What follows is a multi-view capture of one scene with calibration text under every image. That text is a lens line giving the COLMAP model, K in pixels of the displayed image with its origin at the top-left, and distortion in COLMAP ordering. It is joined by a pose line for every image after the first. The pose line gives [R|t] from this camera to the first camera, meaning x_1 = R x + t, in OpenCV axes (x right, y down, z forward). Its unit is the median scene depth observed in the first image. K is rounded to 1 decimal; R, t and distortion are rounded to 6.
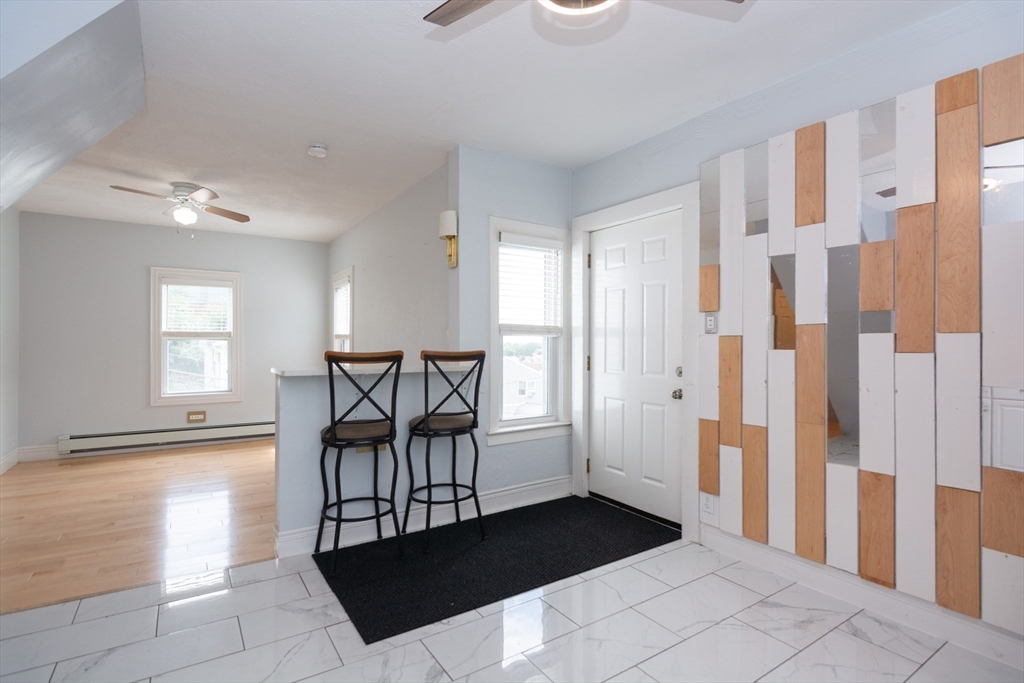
lens RADIAL K [[505.1, 0, 515.9], [0, 505.1, 341.1], [0, 0, 1]] dist [-0.010272, -0.000377]
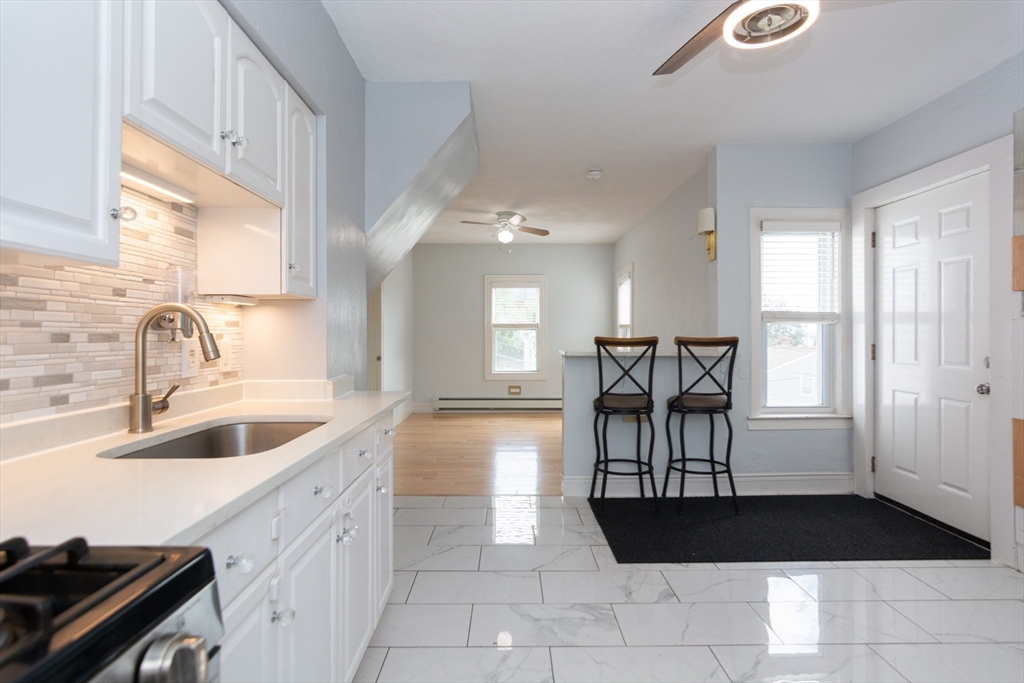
lens RADIAL K [[505.2, 0, 512.6], [0, 505.2, 332.4], [0, 0, 1]] dist [-0.001608, 0.000761]
pose [[0.836986, -0.003433, -0.547213, 0.101114], [0.003897, 0.999992, -0.000312, 0.006132], [0.547210, -0.001871, 0.836993, -0.124390]]
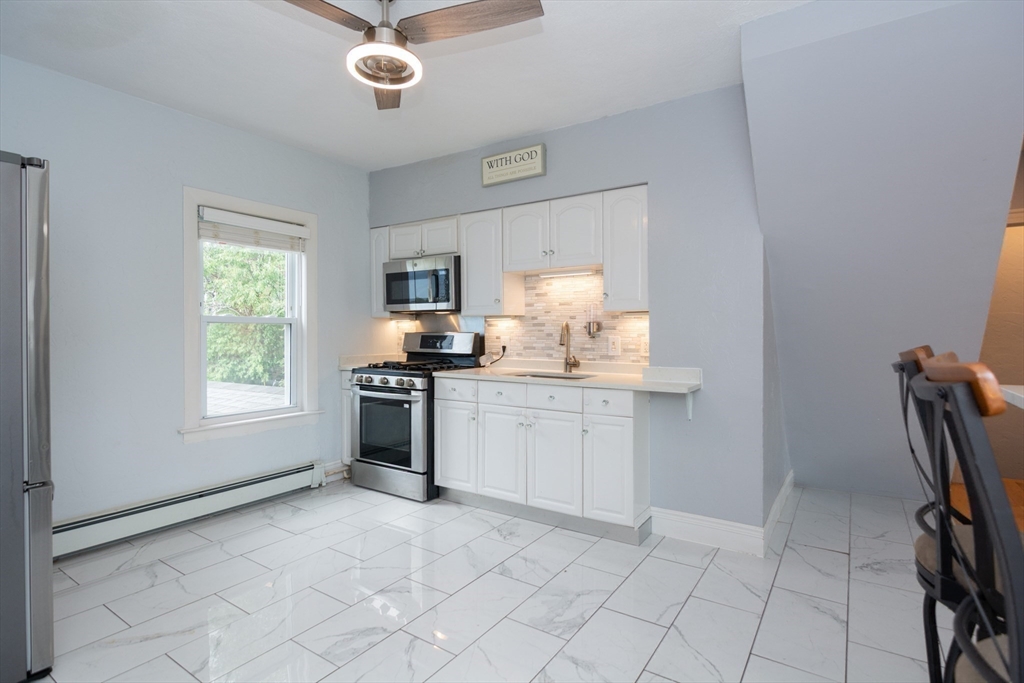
lens RADIAL K [[504.4, 0, 510.8], [0, 504.4, 335.0], [0, 0, 1]] dist [-0.008679, -0.000014]
pose [[-0.926134, 0.000800, -0.377194, 0.124142], [-0.000115, 0.999997, 0.002405, 0.006147], [0.377195, 0.002271, -0.926131, 0.901673]]
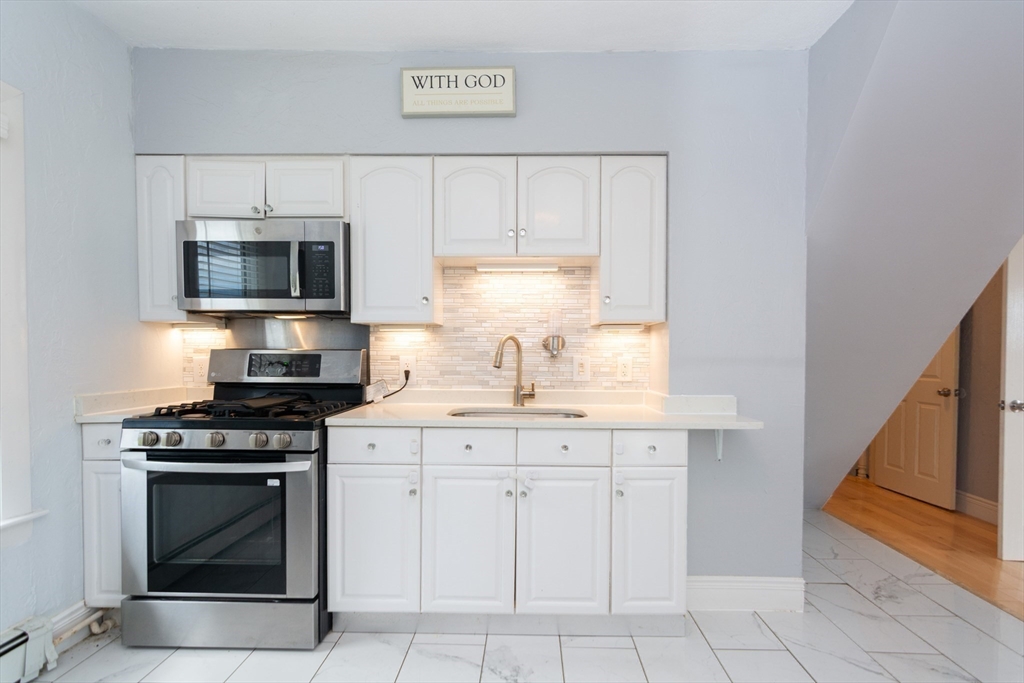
lens RADIAL K [[510.0, 0, 516.3], [0, 510.0, 365.5], [0, 0, 1]] dist [-0.002221, -0.000300]
pose [[-0.576820, 0.014147, -0.816749, 0.232851], [-0.003454, 0.999799, 0.019757, 0.010266], [0.816864, 0.014217, -0.576655, 0.445358]]
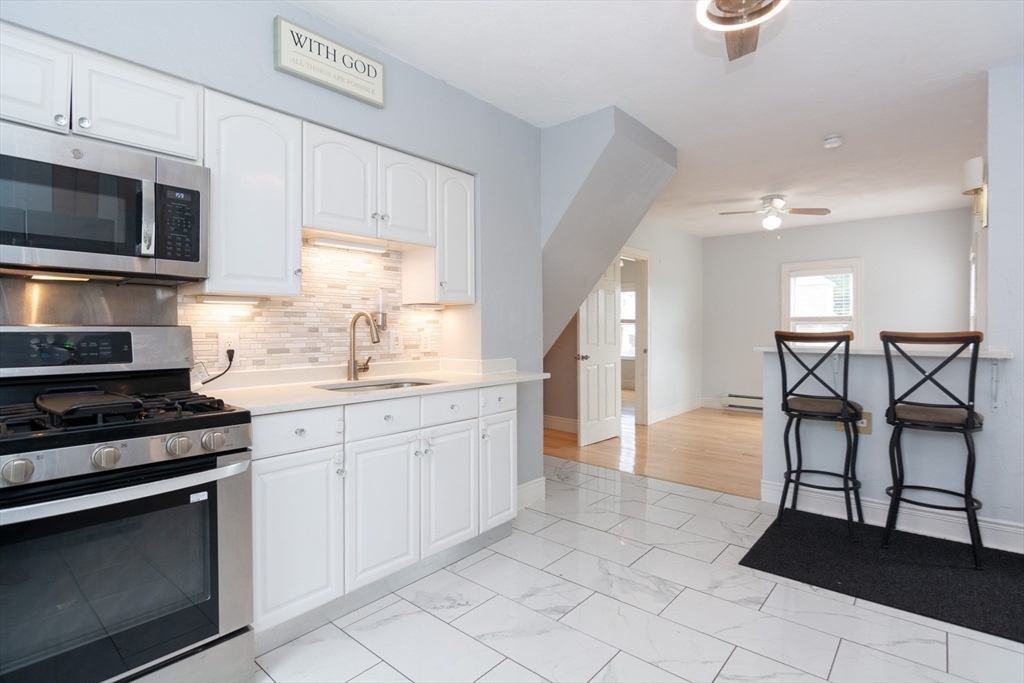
lens RADIAL K [[504.4, 0, 510.8], [0, 504.4, 335.0], [0, 0, 1]] dist [-0.008679, -0.000014]
pose [[0.265529, 0.009702, -0.964054, 0.406141], [0.005449, 0.999918, 0.011564, 0.008930], [0.964087, -0.008324, 0.265455, 0.068561]]
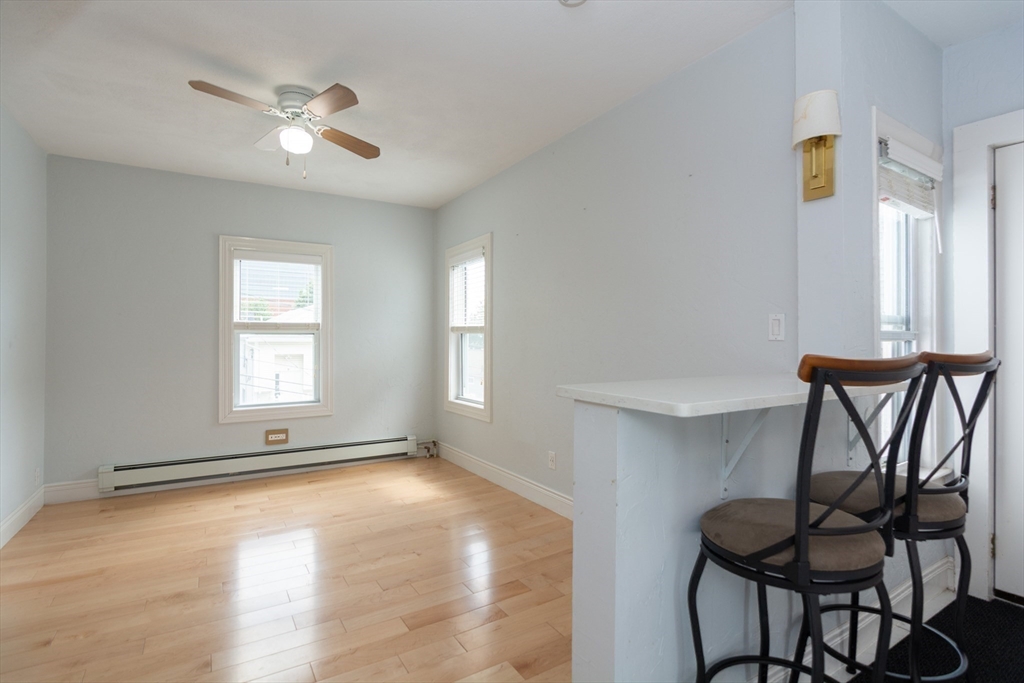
lens RADIAL K [[504.4, 0, 510.8], [0, 504.4, 335.0], [0, 0, 1]] dist [-0.008679, -0.000014]
pose [[0.999309, -0.000354, -0.037161, -0.406828], [0.000189, 0.999990, -0.004451, 0.004549], [0.037162, 0.004441, 0.999299, 0.415150]]
